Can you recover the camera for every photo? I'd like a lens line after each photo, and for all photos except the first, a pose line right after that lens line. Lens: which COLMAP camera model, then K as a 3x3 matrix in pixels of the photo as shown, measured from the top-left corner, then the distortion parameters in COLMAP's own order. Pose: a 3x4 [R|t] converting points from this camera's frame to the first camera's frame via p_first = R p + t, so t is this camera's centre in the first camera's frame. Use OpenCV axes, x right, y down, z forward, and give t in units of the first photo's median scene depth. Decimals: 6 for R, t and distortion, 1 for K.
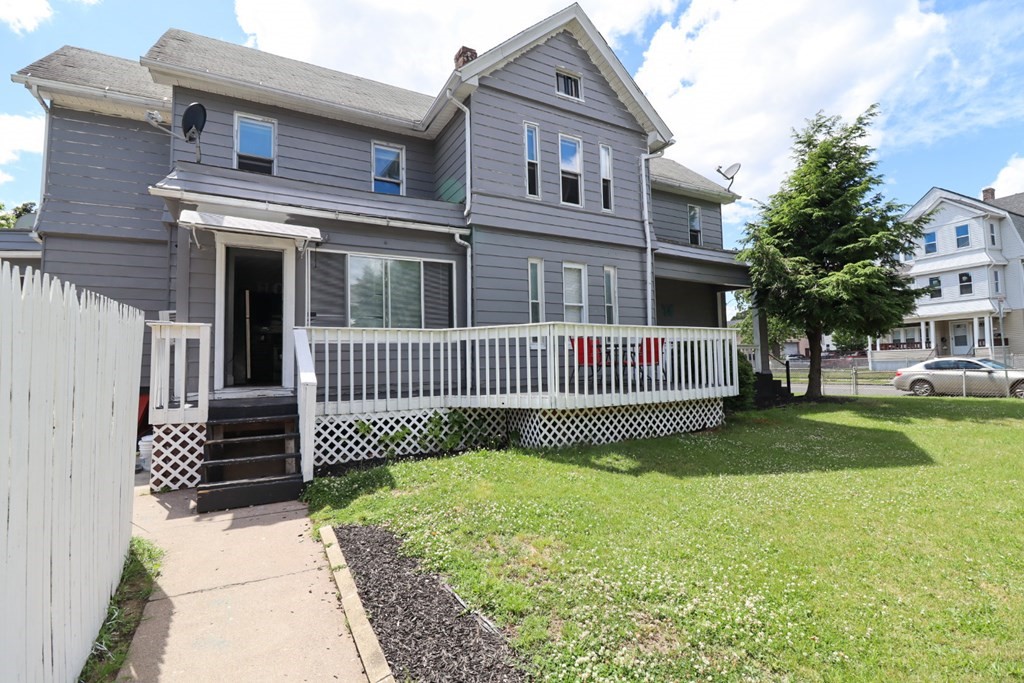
lens RADIAL K [[469.0, 0, 517.8], [0, 469.0, 333.7], [0, 0, 1]] dist [-0.003883, -0.011552]
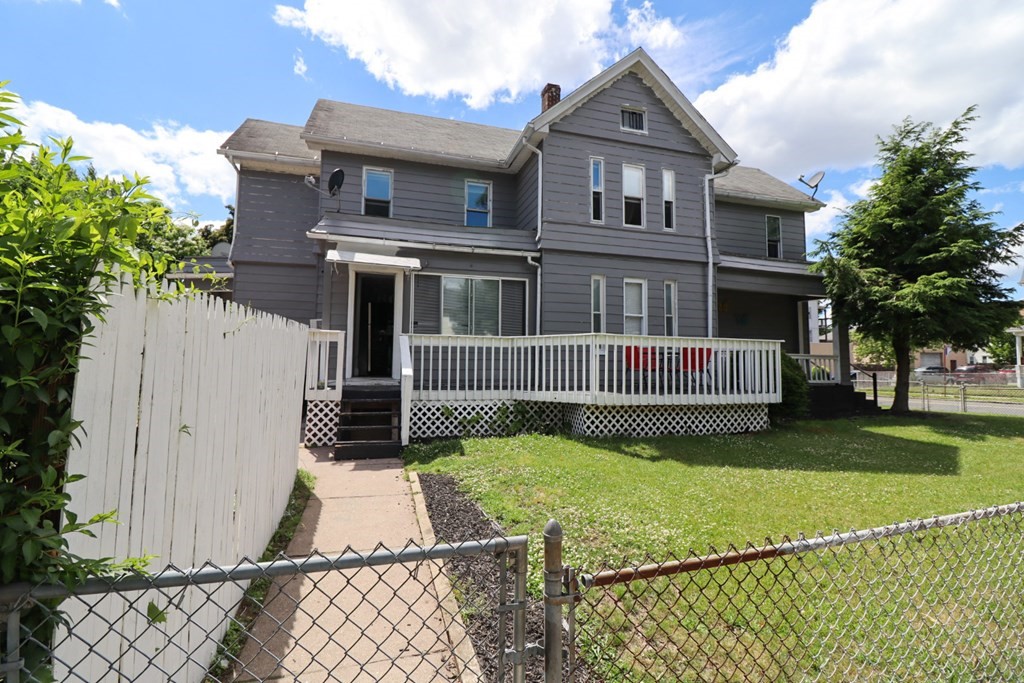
lens RADIAL K [[473.4, 0, 515.5], [0, 473.4, 327.5], [0, 0, 1]] dist [-0.009979, -0.000652]
pose [[0.974285, 0.014133, -0.224874, 0.110214], [-0.017801, 0.999739, -0.014292, -0.013510], [0.224614, 0.017928, 0.974283, -0.183341]]
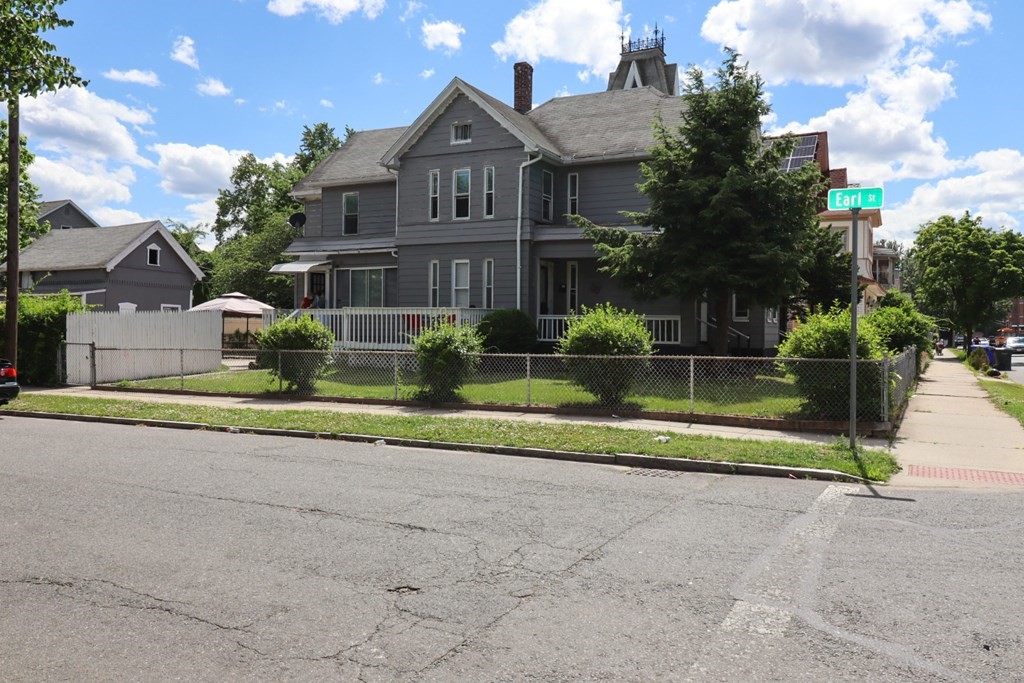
lens RADIAL K [[830.9, 0, 509.4], [0, 830.9, 314.5], [0, 0, 1]] dist [0.005450, 0.002829]
pose [[0.550651, 0.014671, -0.834607, 2.659090], [0.031481, 0.998769, 0.038327, -0.083686], [0.834142, -0.047379, 0.549511, -0.337704]]
